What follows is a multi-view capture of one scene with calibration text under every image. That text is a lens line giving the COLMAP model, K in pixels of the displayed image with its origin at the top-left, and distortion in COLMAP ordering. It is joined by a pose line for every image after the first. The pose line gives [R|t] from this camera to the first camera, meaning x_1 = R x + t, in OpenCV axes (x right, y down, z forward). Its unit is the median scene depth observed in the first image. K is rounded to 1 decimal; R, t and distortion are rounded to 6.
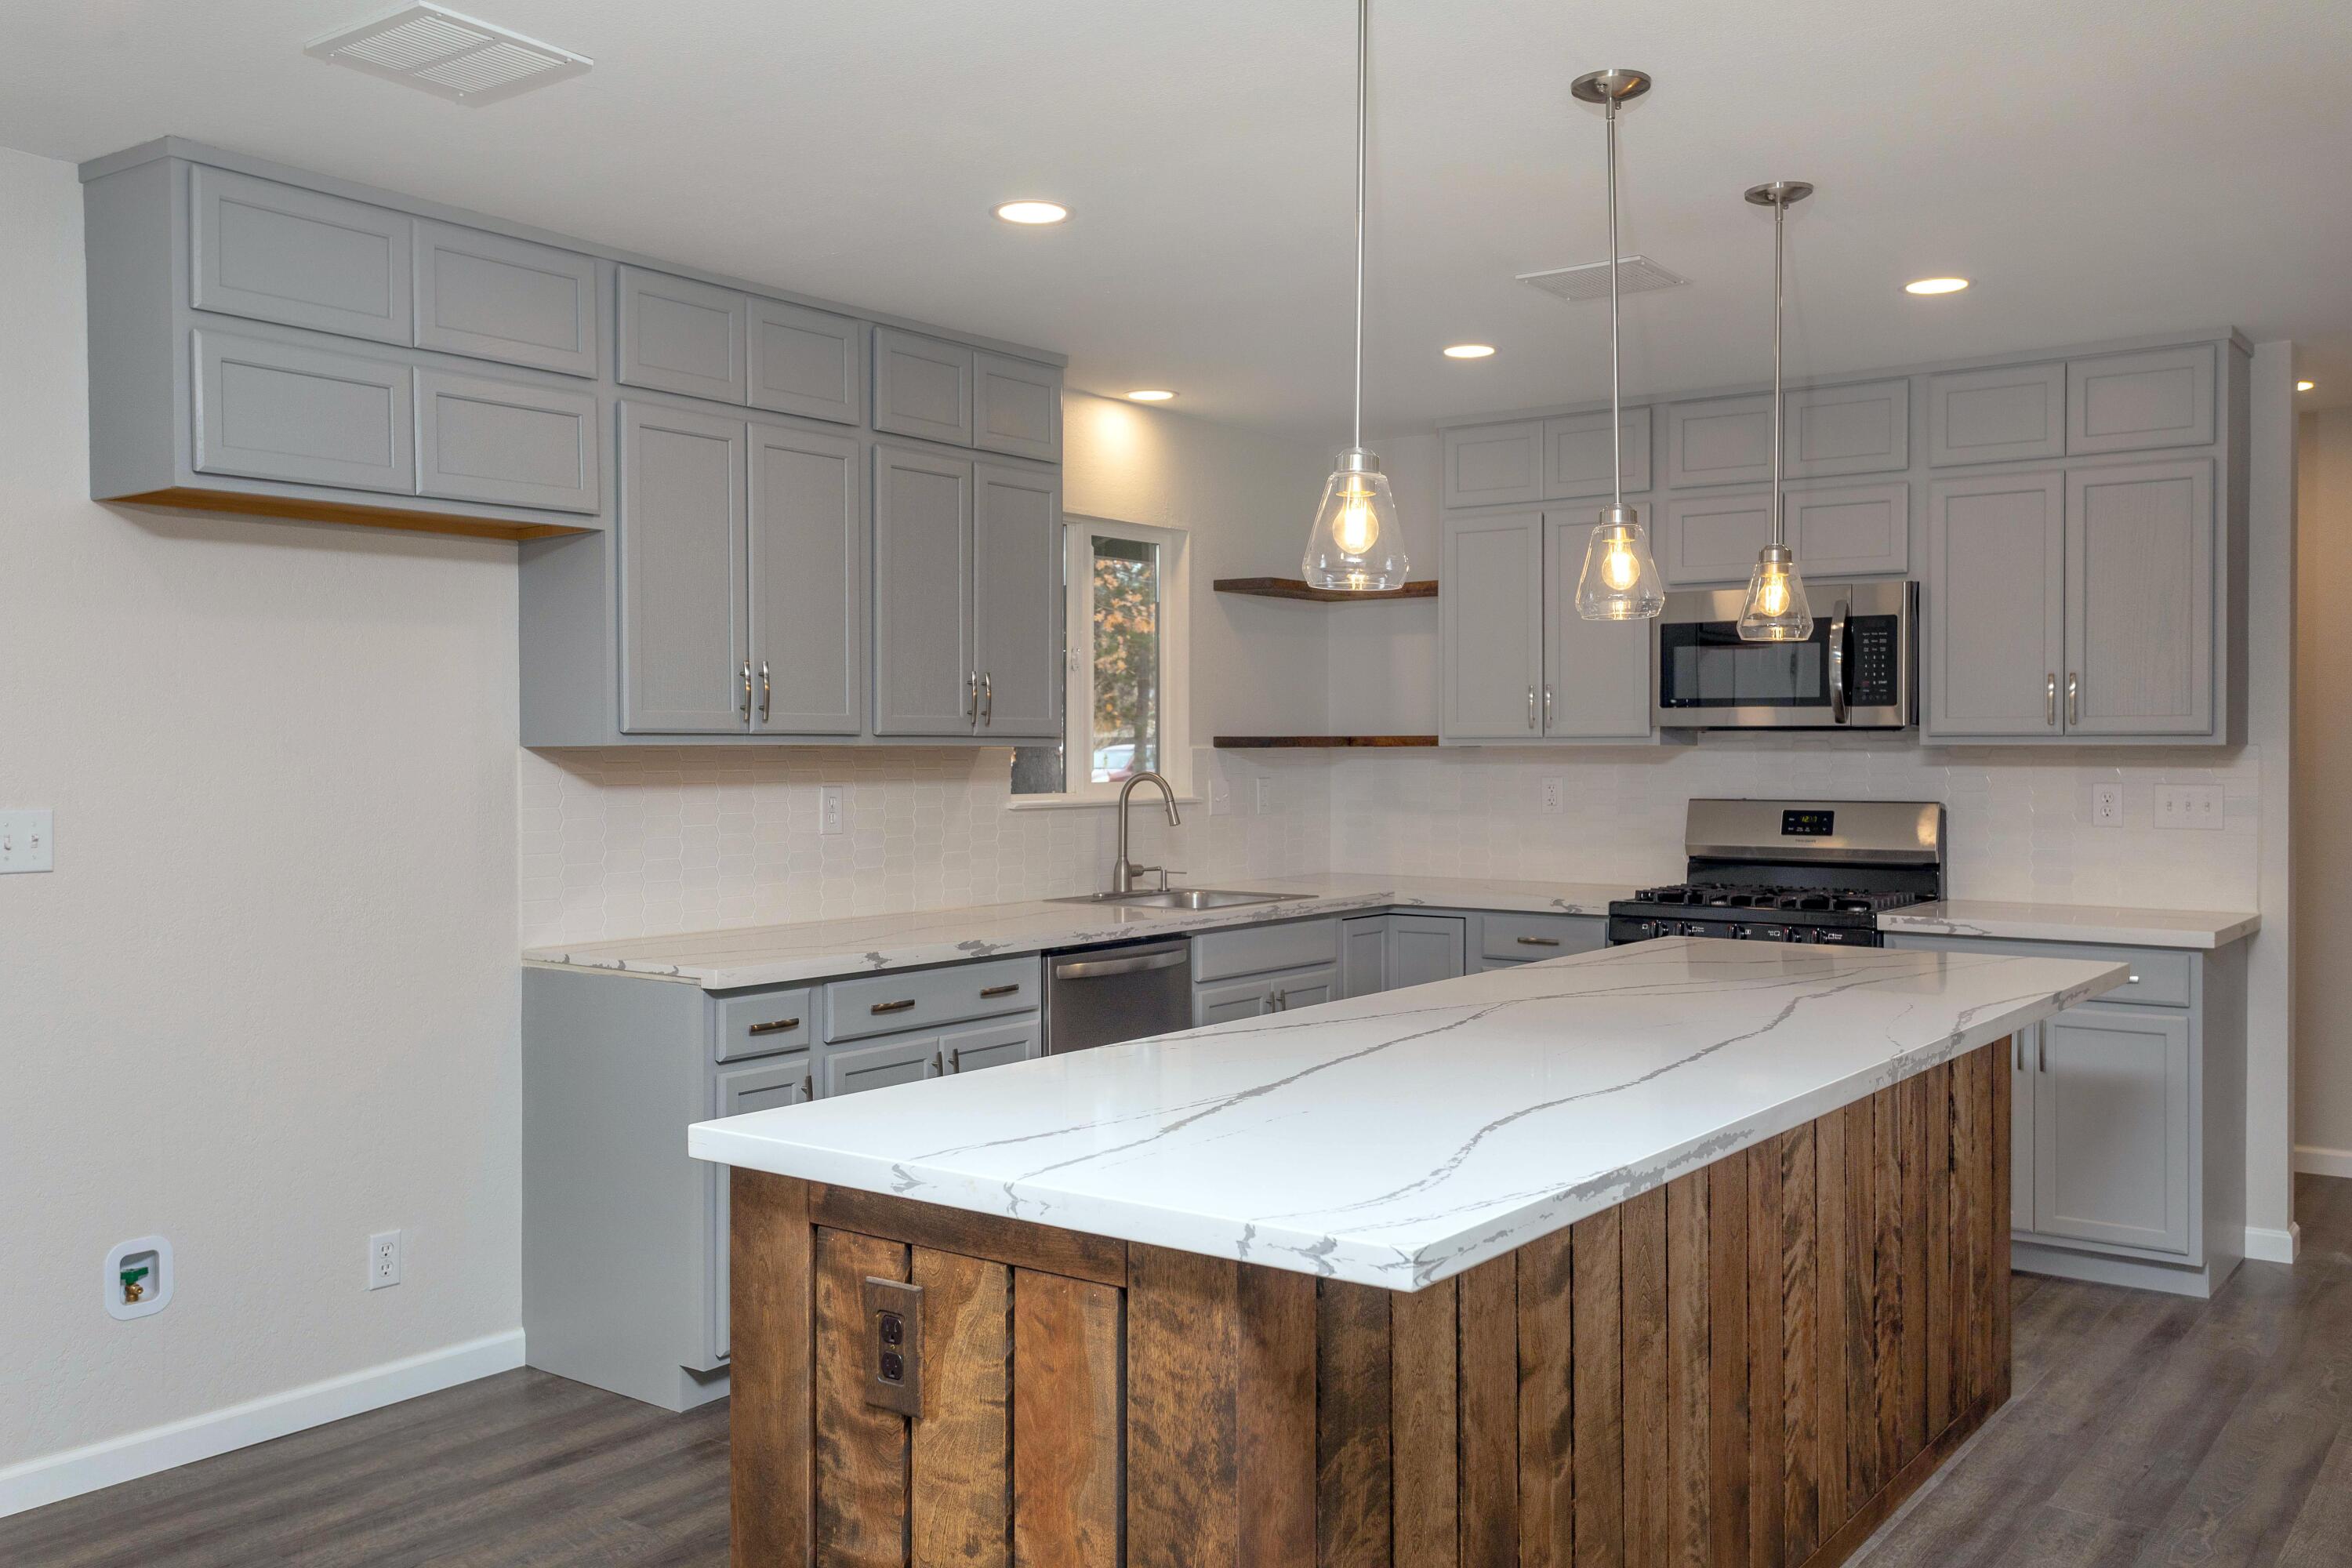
lens RADIAL K [[1931.1, 0, 1168.1], [0, 1931.1, 769.3], [0, 0, 1]] dist [0.009801, 0.013281]
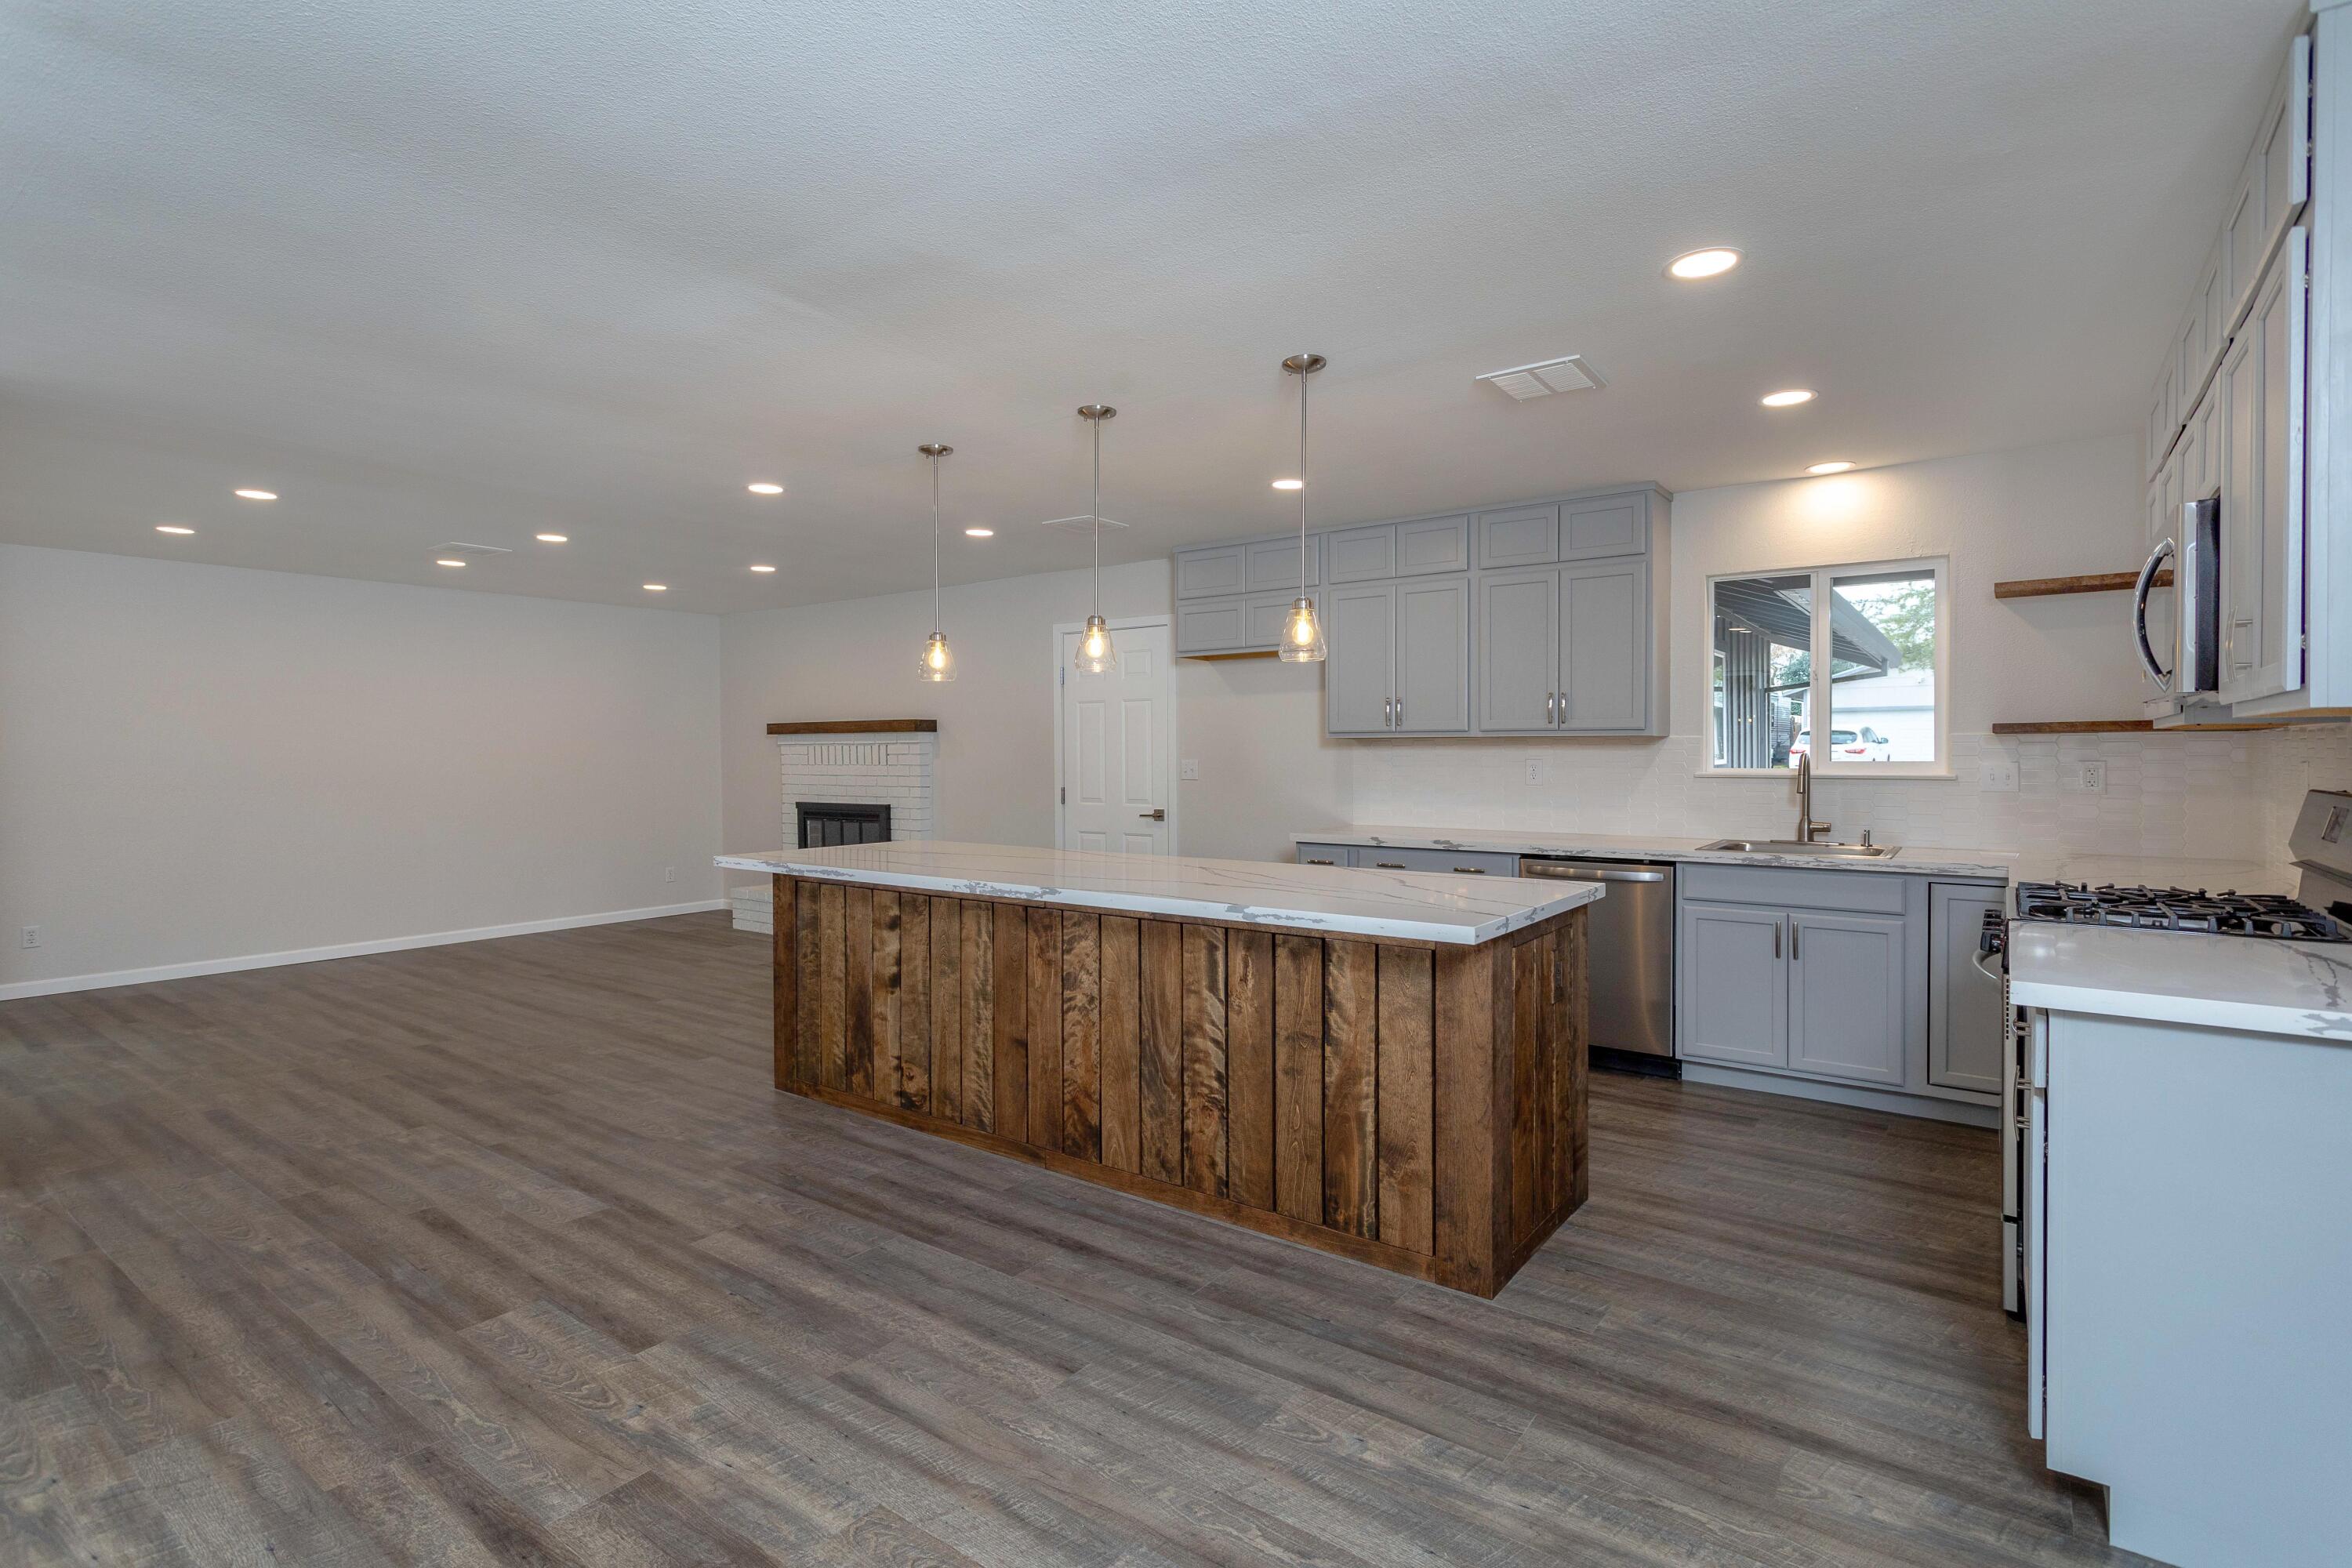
lens RADIAL K [[1069.1, 0, 1207.3], [0, 1069.1, 774.7], [0, 0, 1]] dist [0.003309, -0.000145]
pose [[0.069016, 0.023009, -0.997350, 1.228111], [-0.008849, 0.999709, 0.022451, 0.005105], [0.997576, 0.007276, 0.069199, 0.932093]]
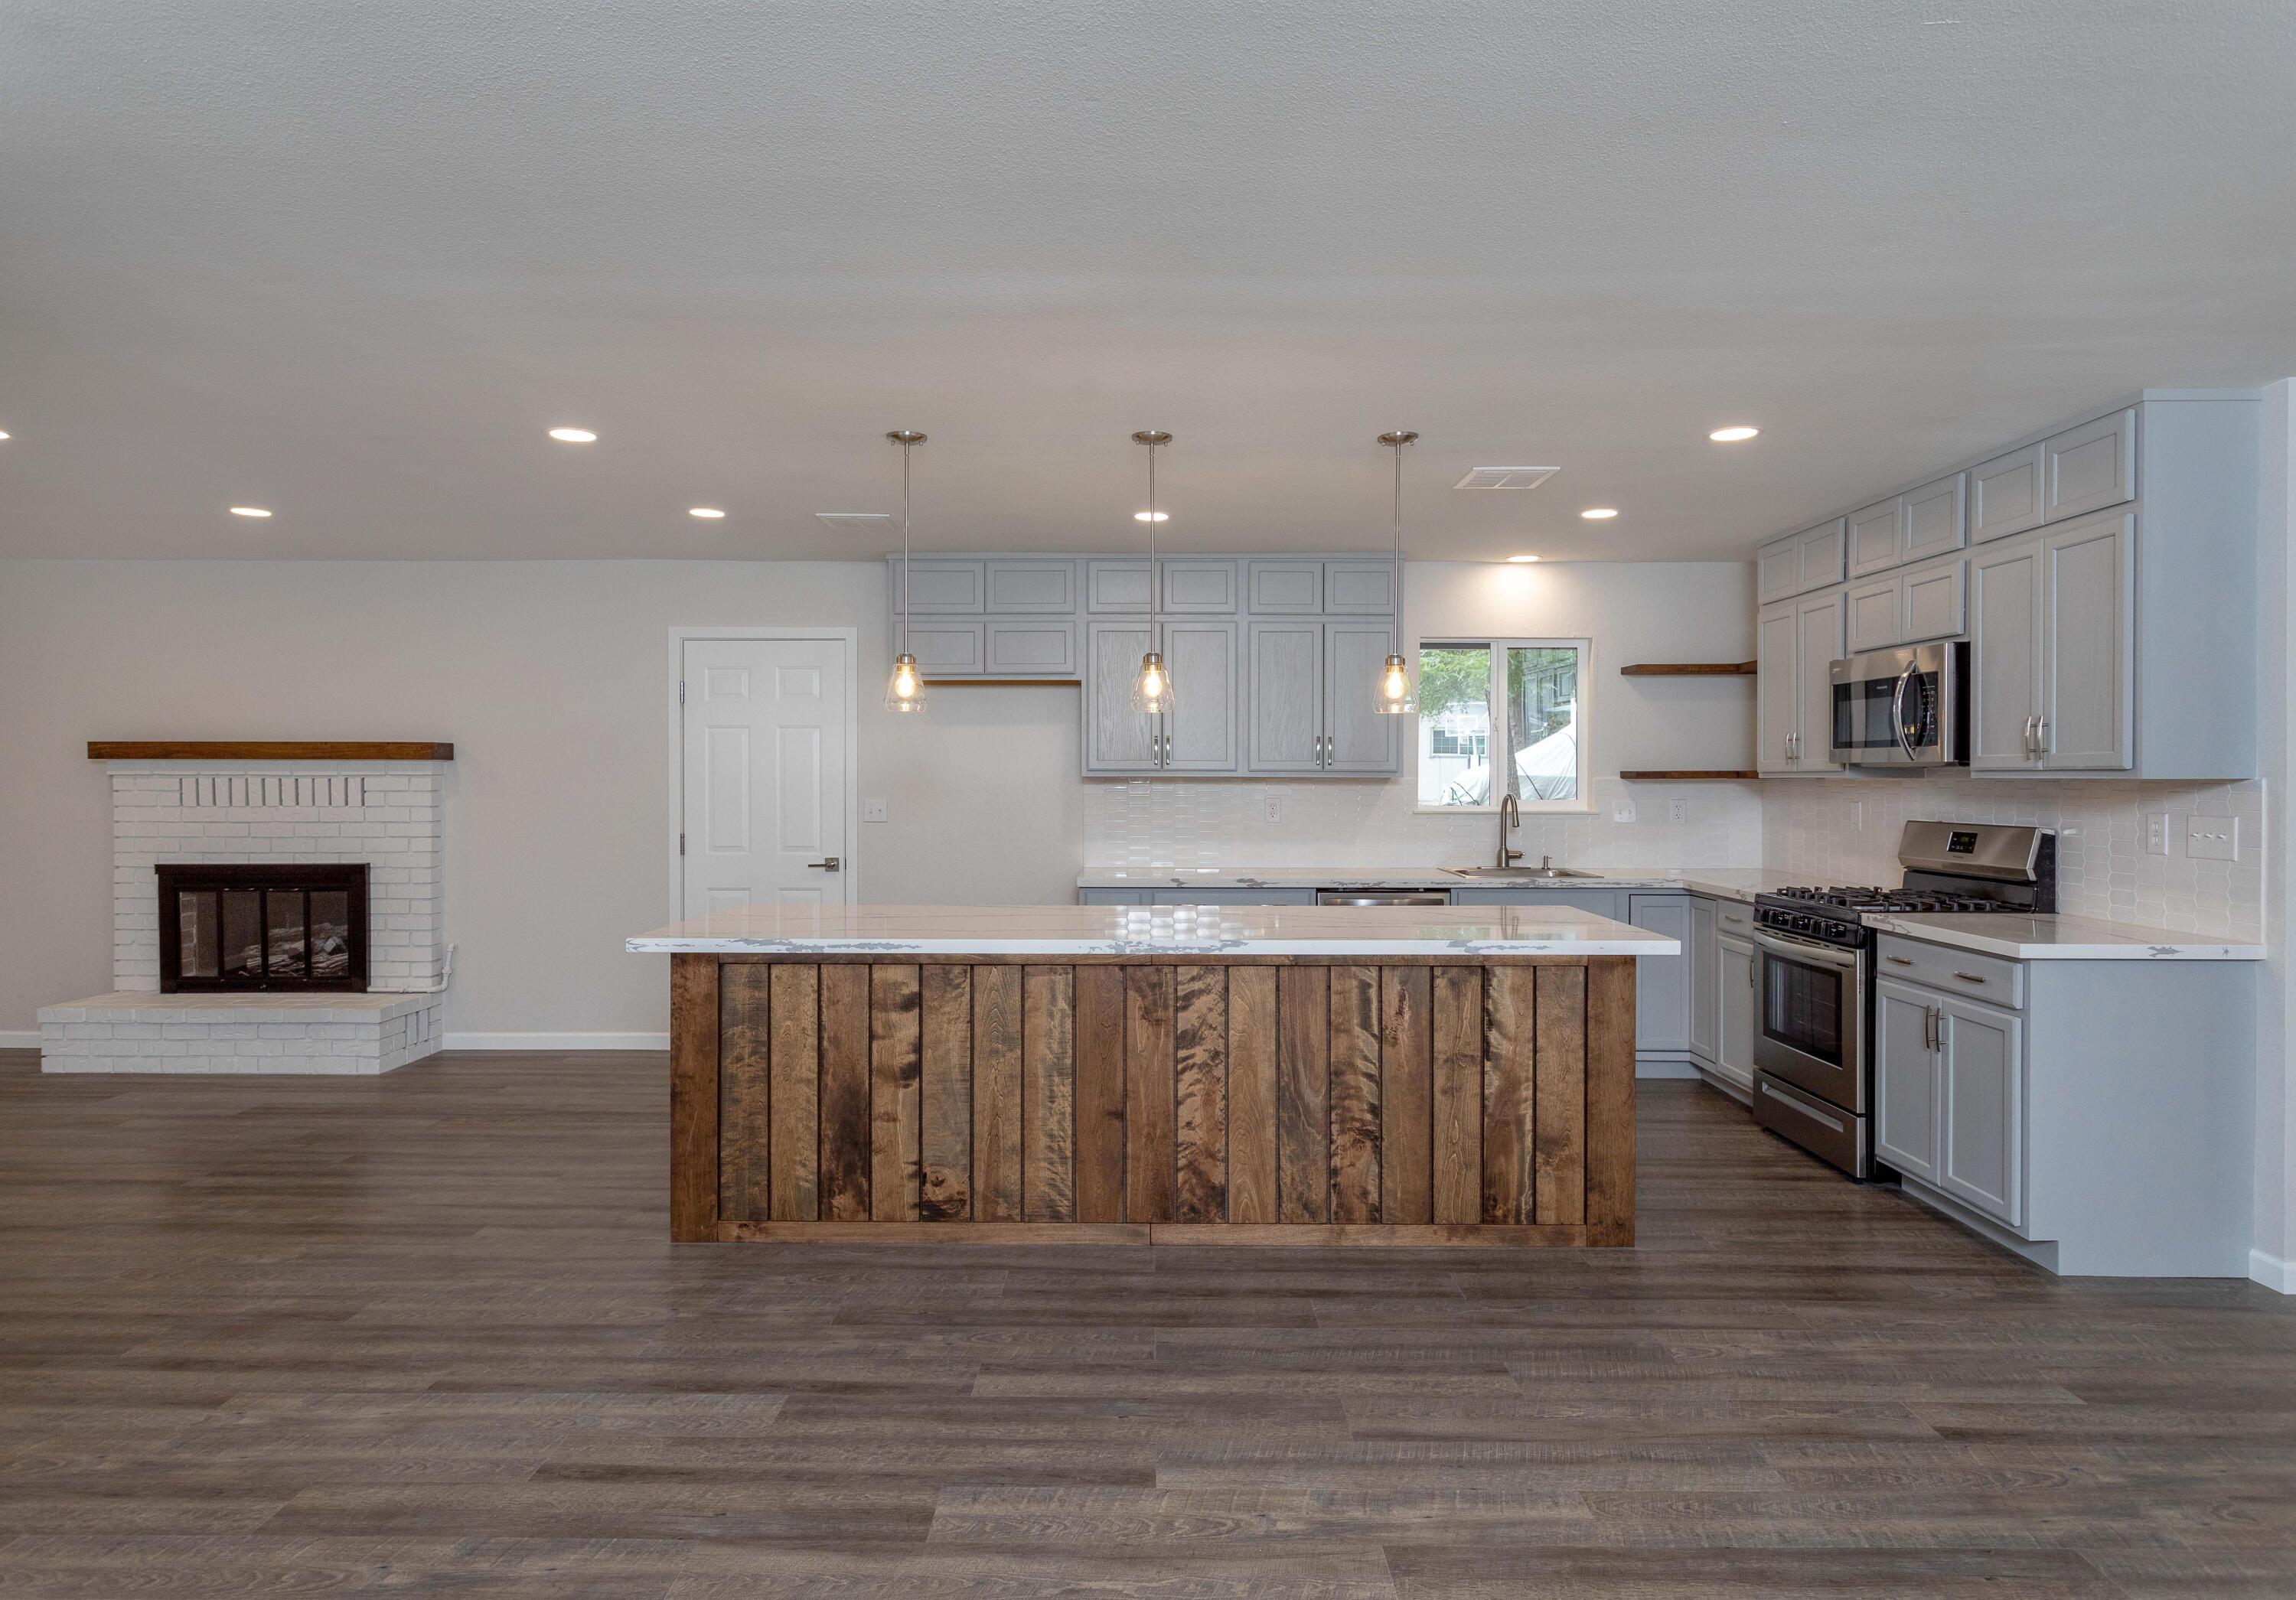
lens RADIAL K [[1245.5, 0, 1148.0], [0, 1245.5, 800.0], [0, 0, 1]] dist [0.002712, 0.000826]
pose [[0.620430, 0.016605, -0.784086, 1.078975], [-0.011888, 0.999860, 0.011769, -0.003169], [0.784172, 0.002019, 0.620540, 0.203482]]
